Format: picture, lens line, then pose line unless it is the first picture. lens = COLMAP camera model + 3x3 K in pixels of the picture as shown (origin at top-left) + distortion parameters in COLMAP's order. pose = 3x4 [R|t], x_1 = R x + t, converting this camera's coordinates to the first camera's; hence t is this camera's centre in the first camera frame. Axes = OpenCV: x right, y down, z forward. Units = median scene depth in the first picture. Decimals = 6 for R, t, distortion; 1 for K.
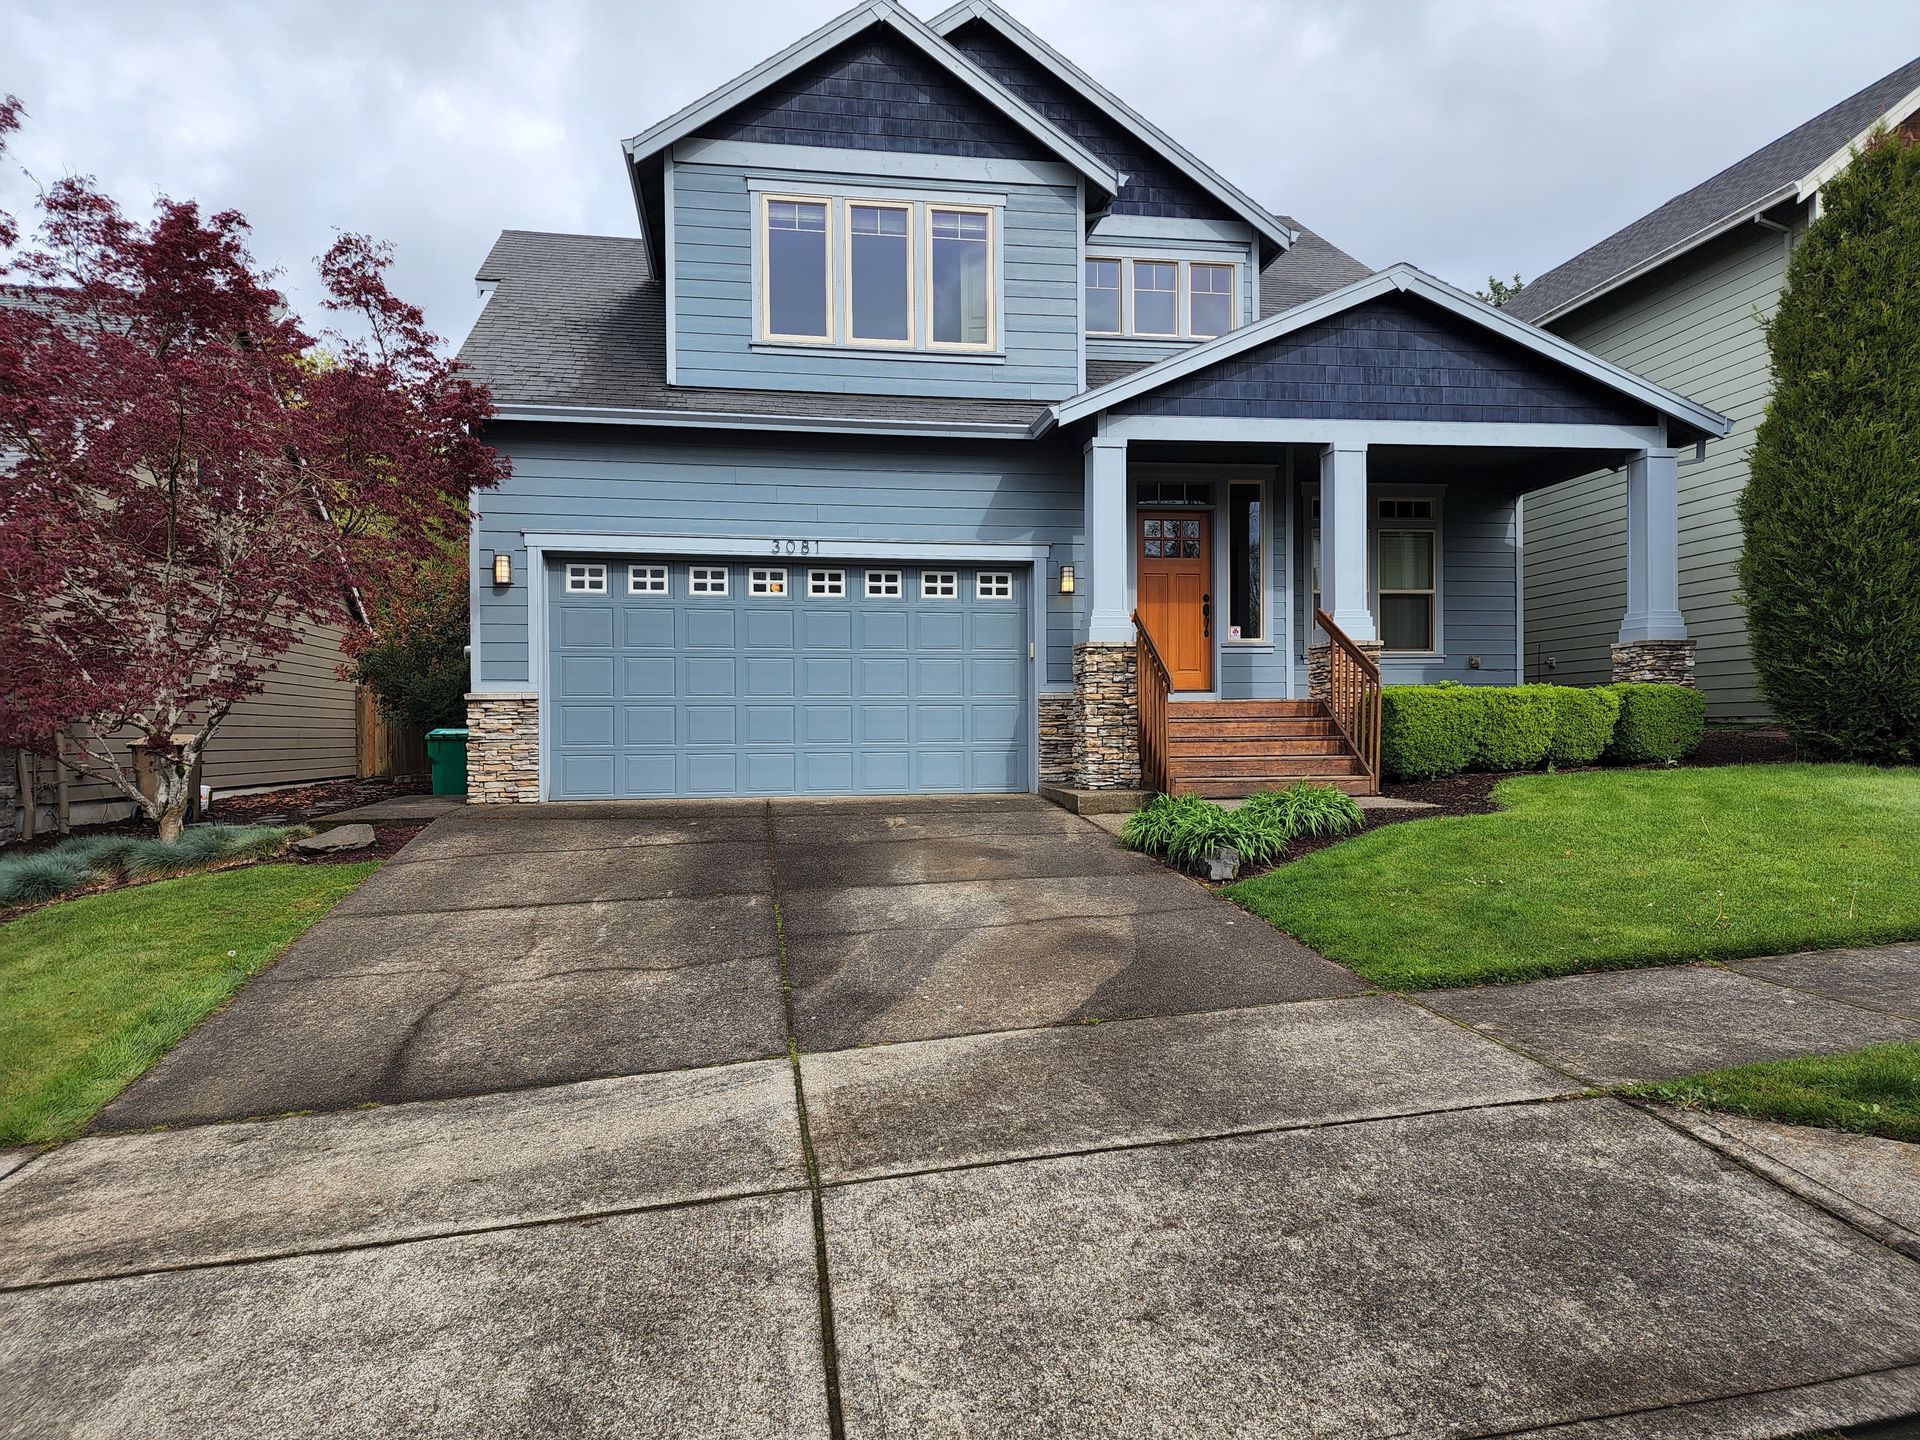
lens RADIAL K [[1259.8, 0, 960.0], [0, 1259.8, 720.0], [0, 0, 1]] dist [0.066763, -0.059306]
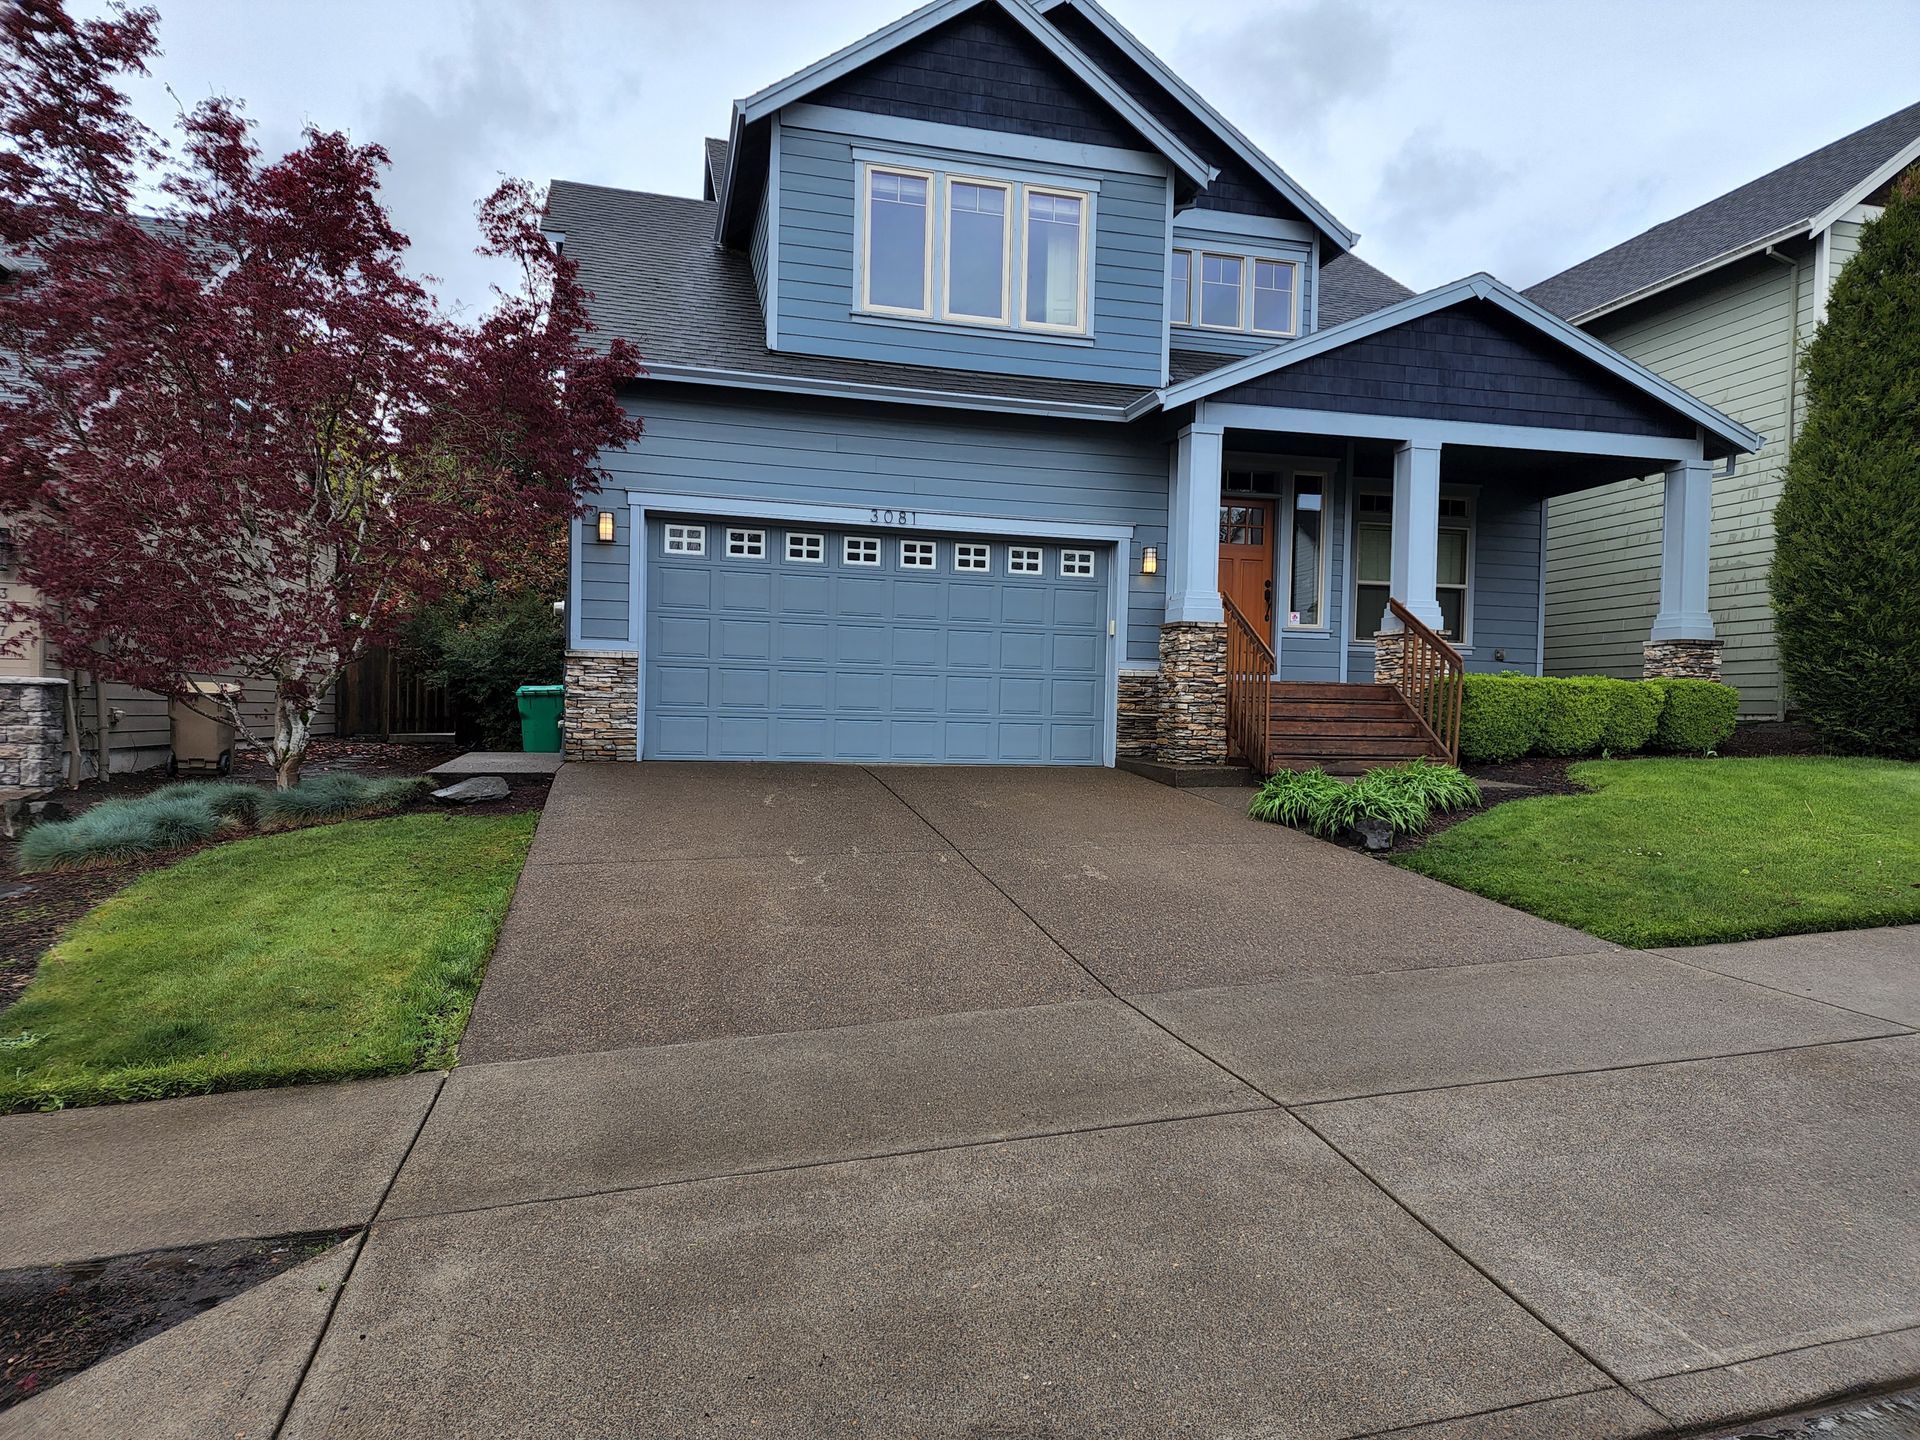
lens RADIAL K [[1259.8, 0, 960.0], [0, 1259.8, 720.0], [0, 0, 1]] dist [0.066763, -0.059306]
pose [[0.995338, 0.030063, 0.091639, -0.165969], [-0.031365, 0.999426, 0.012799, 0.011077], [-0.091202, -0.015613, 0.995710, -0.016182]]
